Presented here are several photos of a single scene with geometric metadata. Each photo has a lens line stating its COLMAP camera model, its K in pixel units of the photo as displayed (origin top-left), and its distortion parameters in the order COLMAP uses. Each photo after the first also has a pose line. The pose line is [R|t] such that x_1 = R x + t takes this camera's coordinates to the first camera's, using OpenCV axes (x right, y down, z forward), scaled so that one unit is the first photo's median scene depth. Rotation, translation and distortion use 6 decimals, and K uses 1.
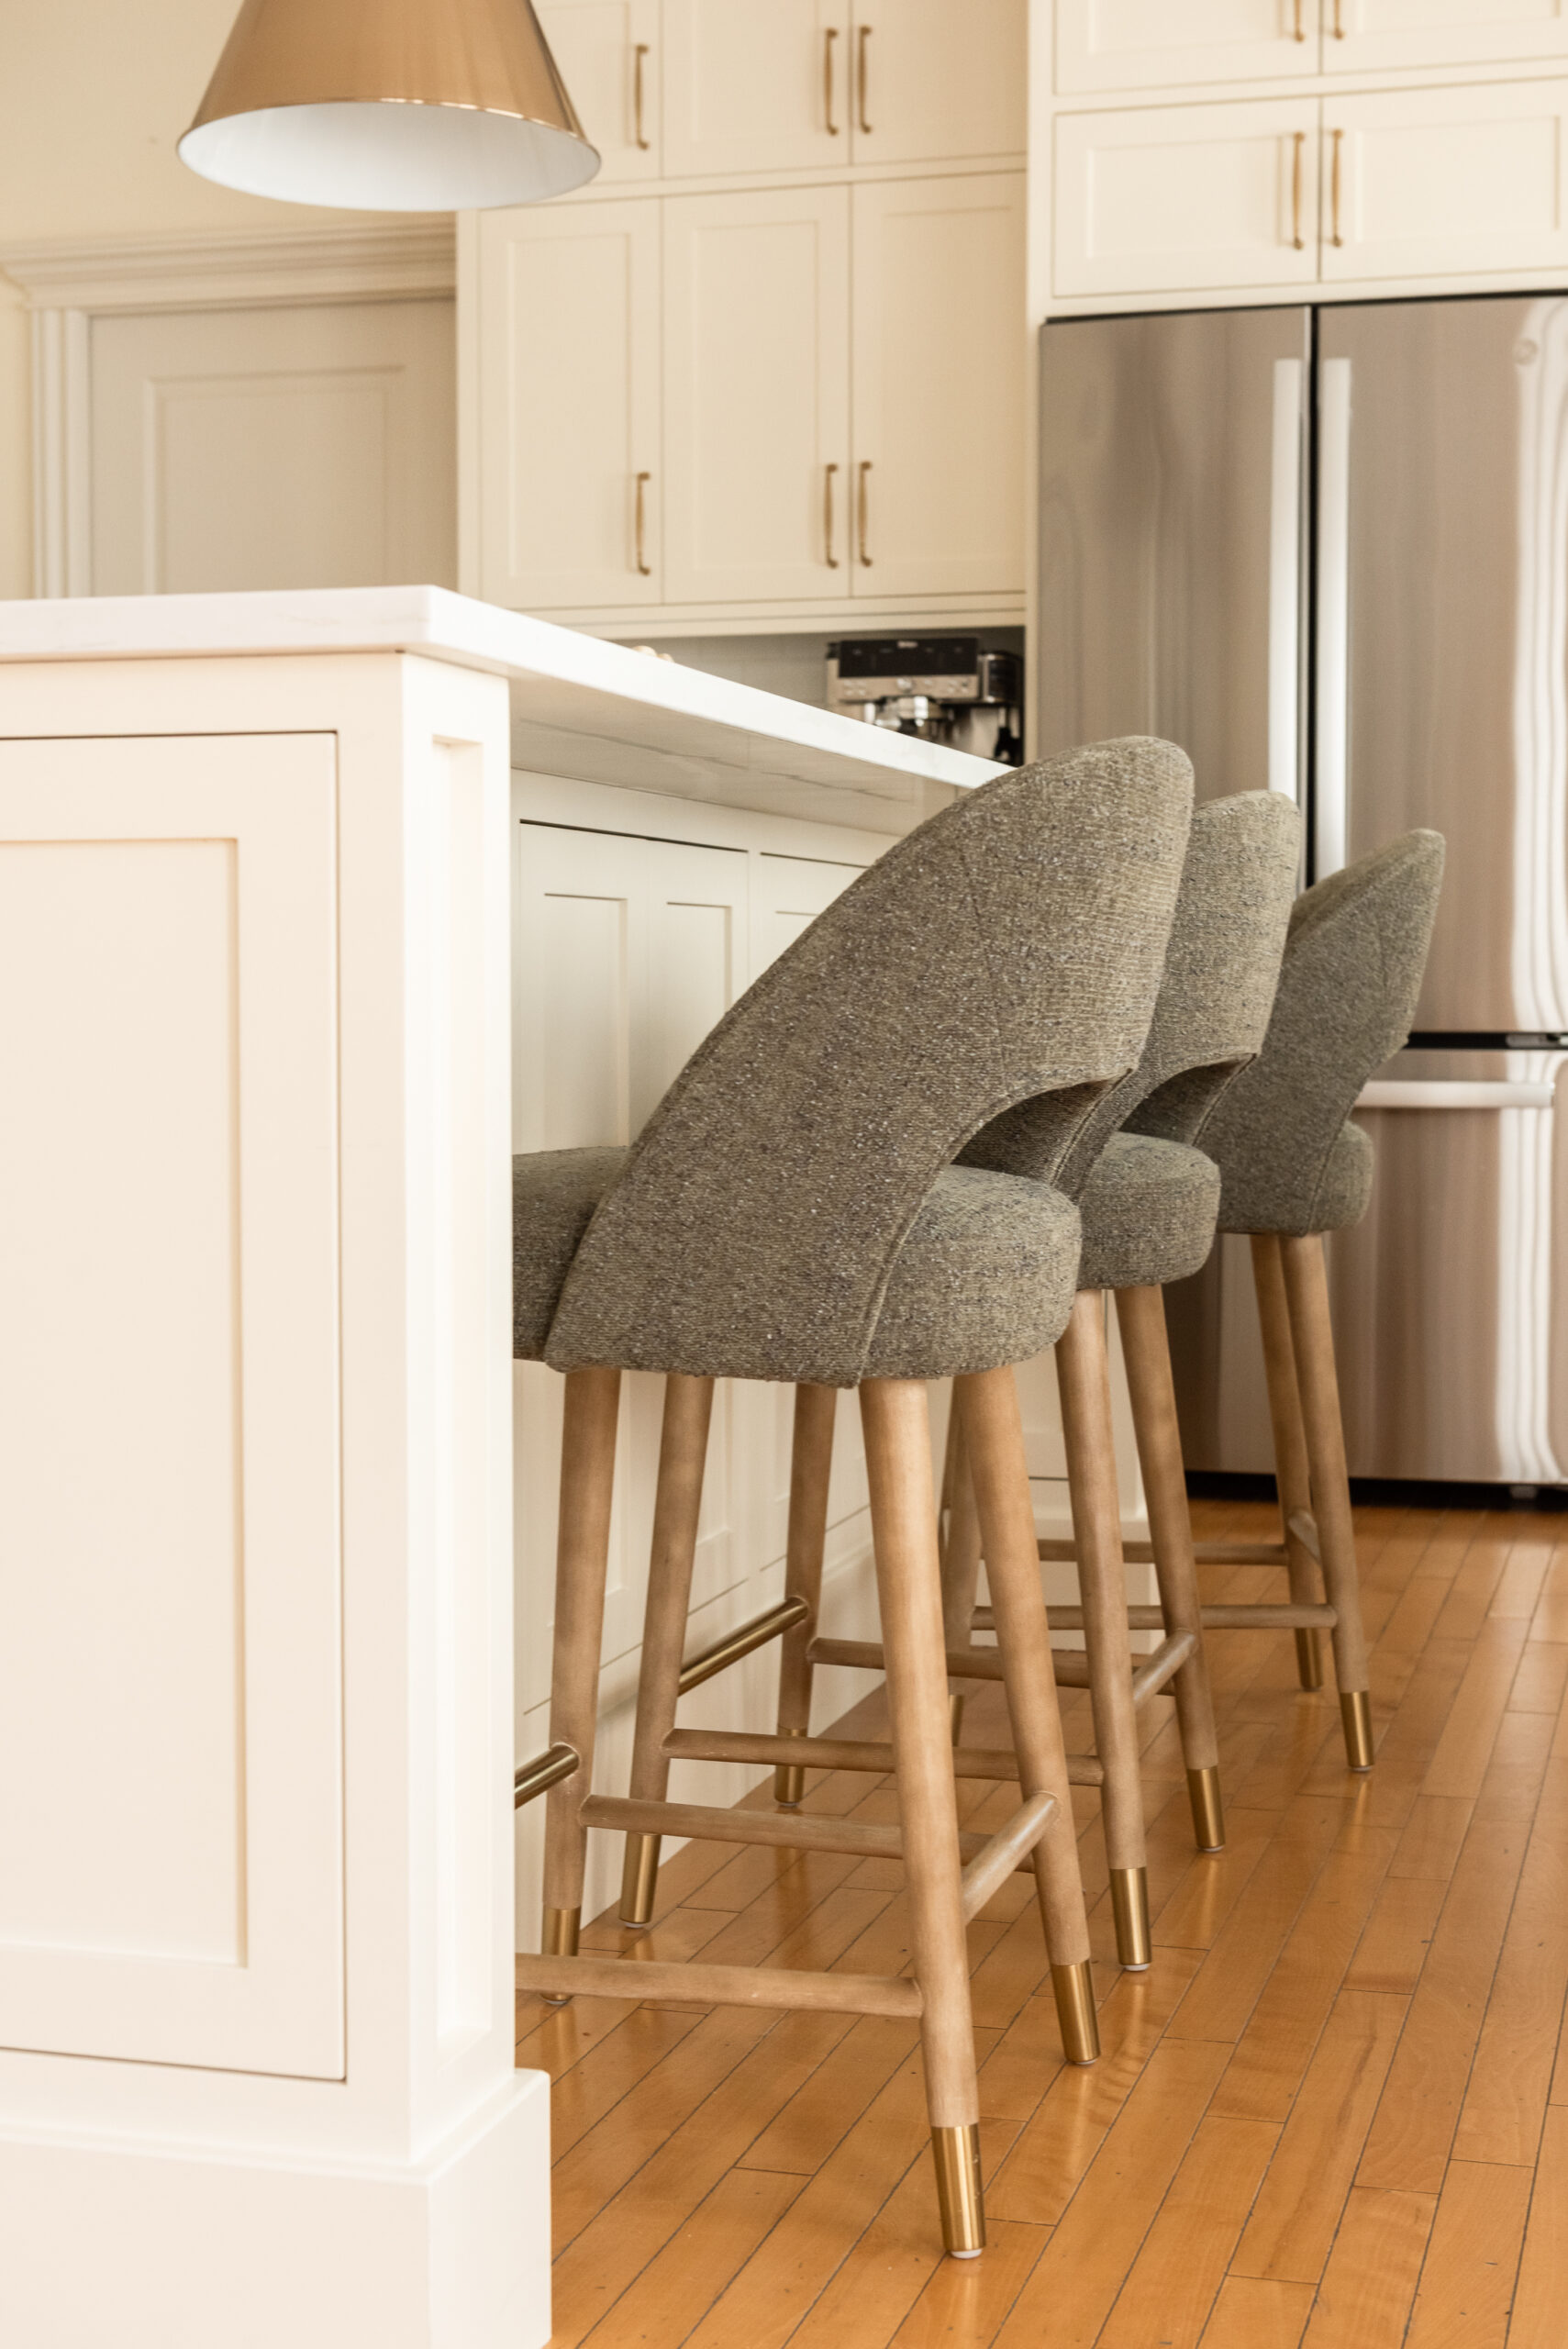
lens RADIAL K [[3344.6, 0, 827.6], [0, 3344.6, 1206.3], [0, 0, 1]] dist [-0.008371, 0.000000]
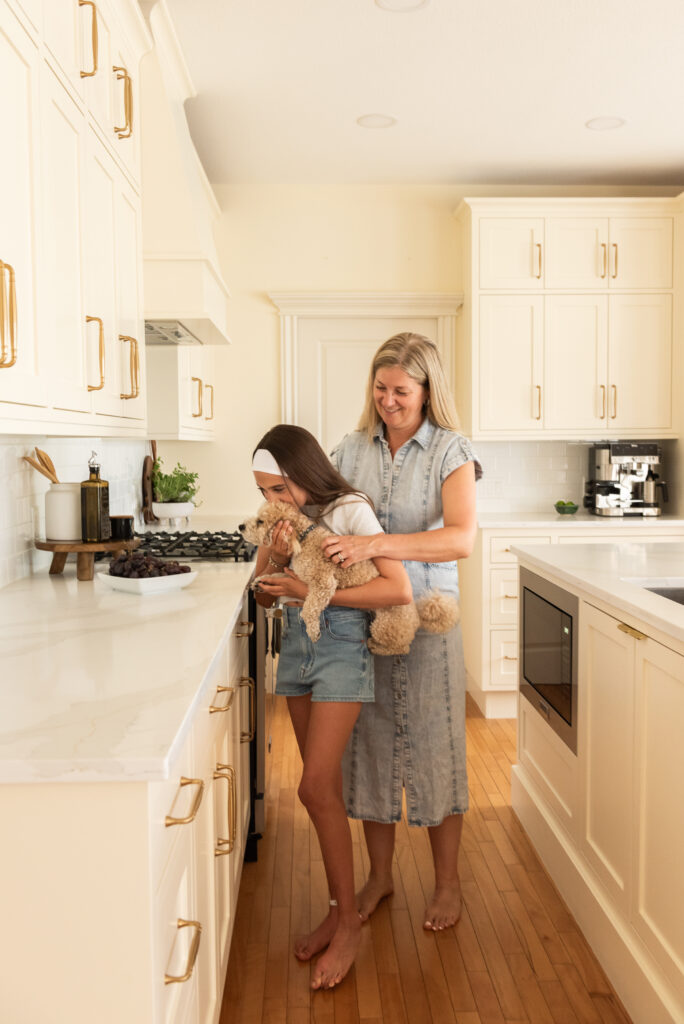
lens RADIAL K [[975.2, 0, 349.4], [0, 975.2, 507.6], [0, 0, 1]] dist [-0.000928, 0.000000]
pose [[0.952747, -0.030175, 0.302263, -0.548376], [0.029232, 0.999543, 0.007645, -0.137653], [-0.302356, 0.001552, 0.953194, 0.243511]]
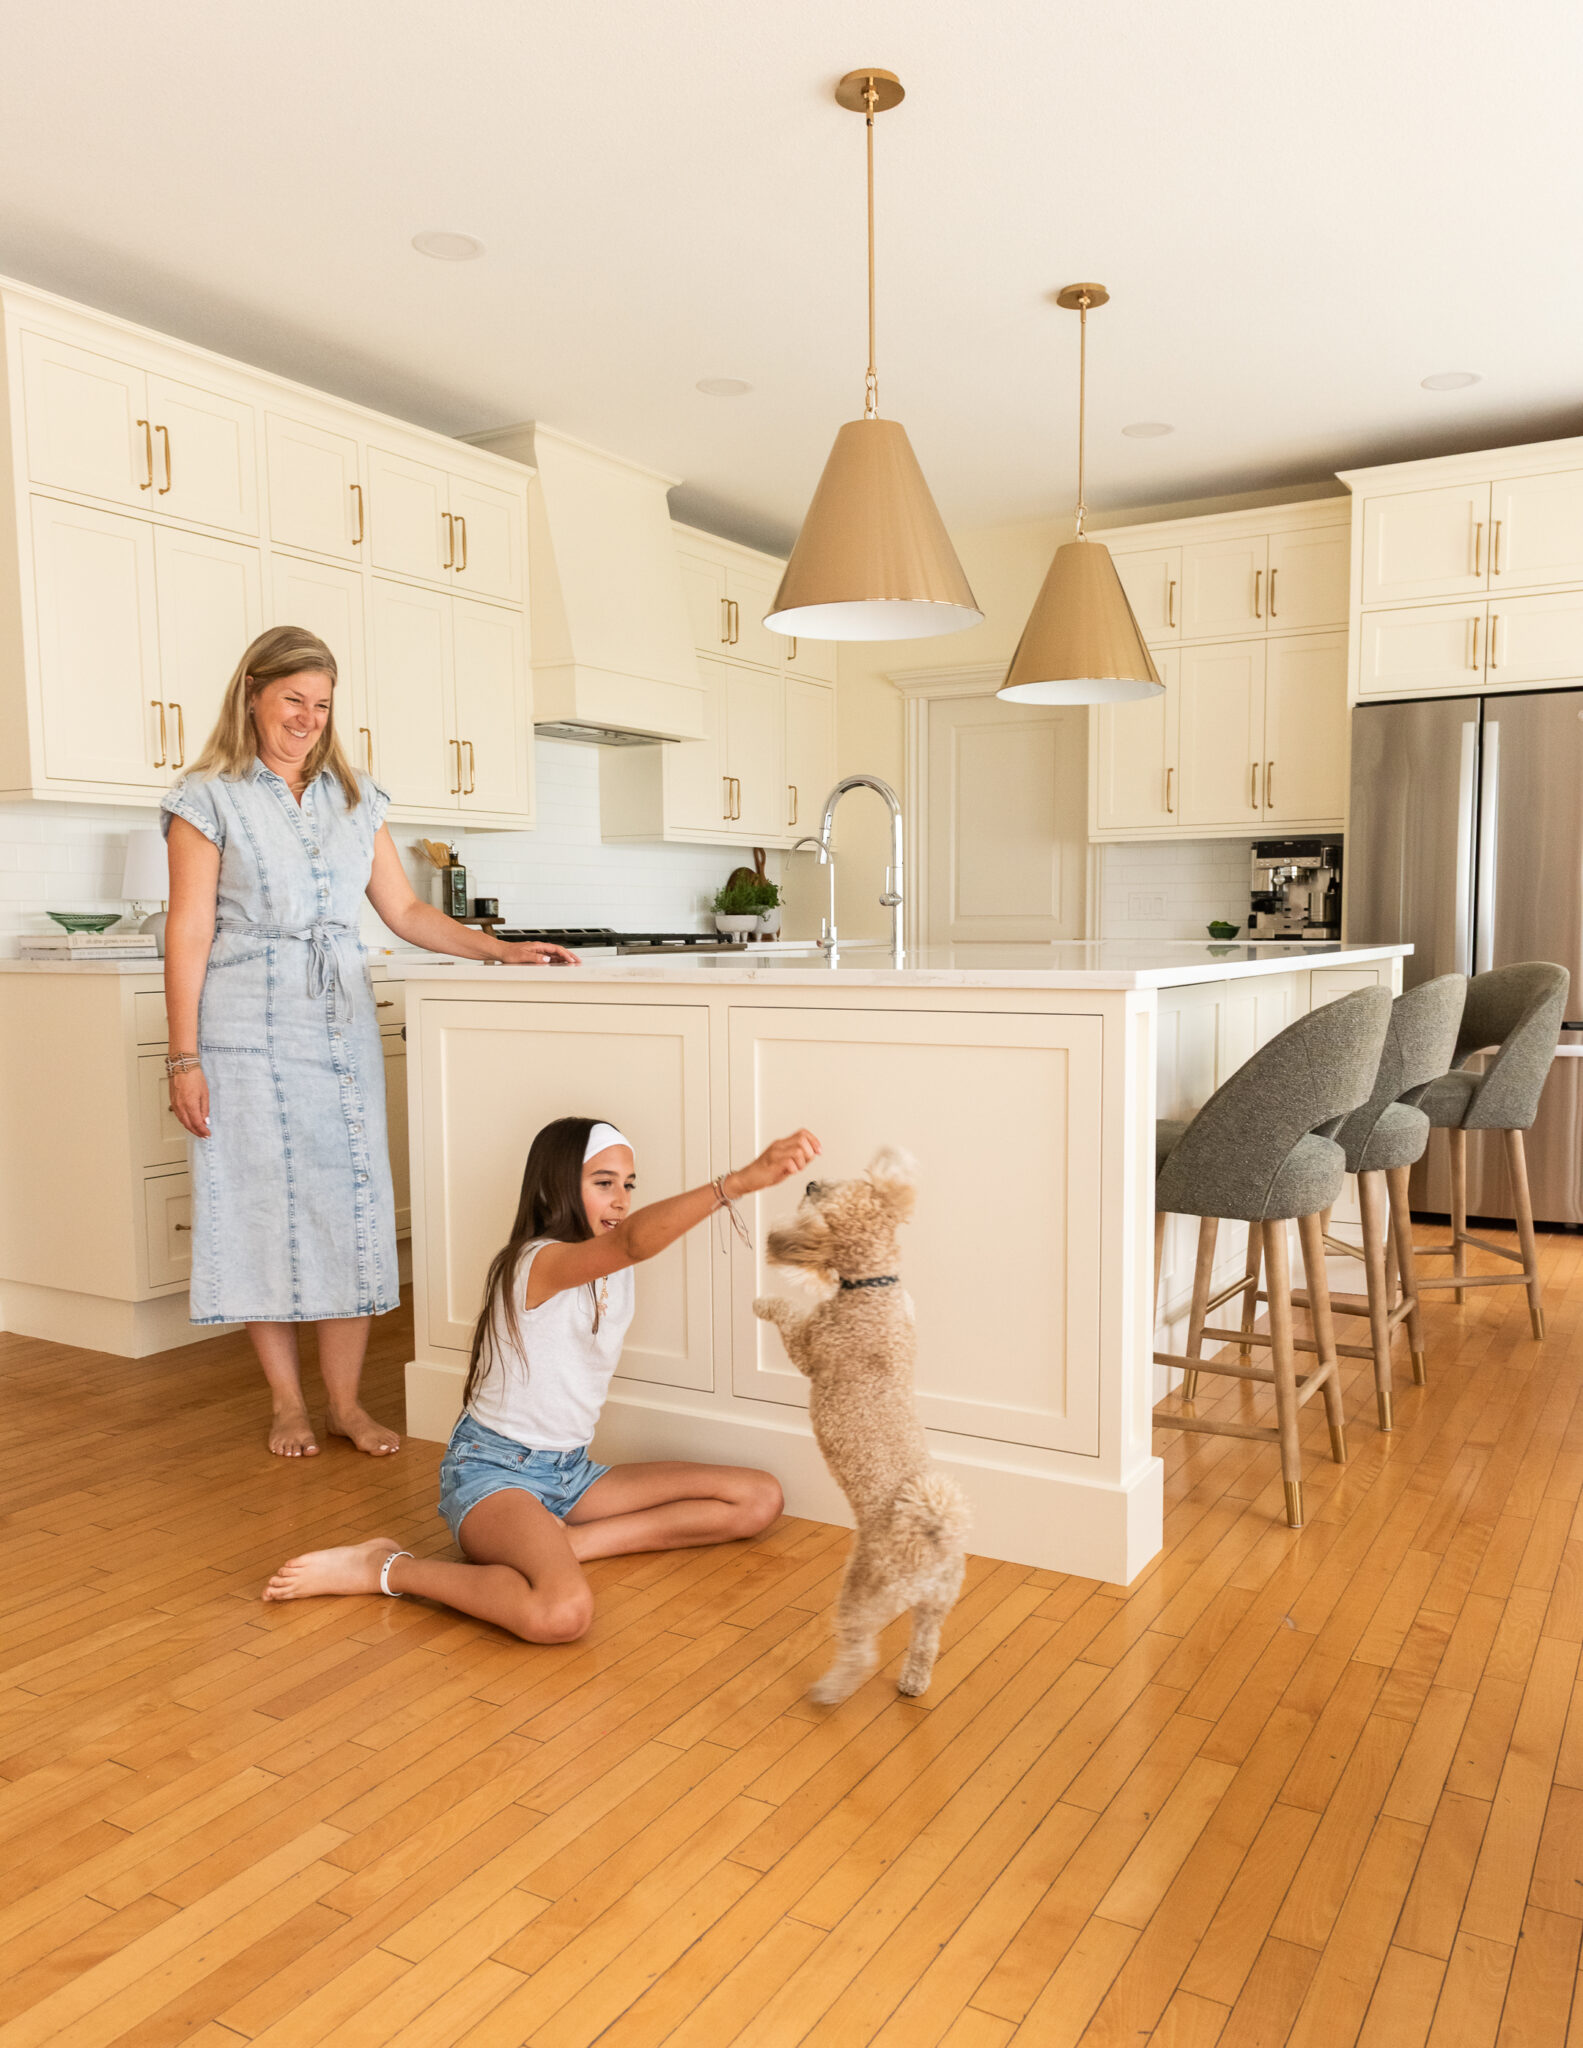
lens RADIAL K [[1629.2, 0, 796.7], [0, 1629.2, 1087.9], [0, 0, 1]] dist [0.011730, -0.011361]
pose [[0.965934, 0.014738, -0.258369, -0.011457], [-0.004121, 0.999126, 0.041588, -0.050561], [0.258756, -0.039107, 0.965151, -0.183675]]
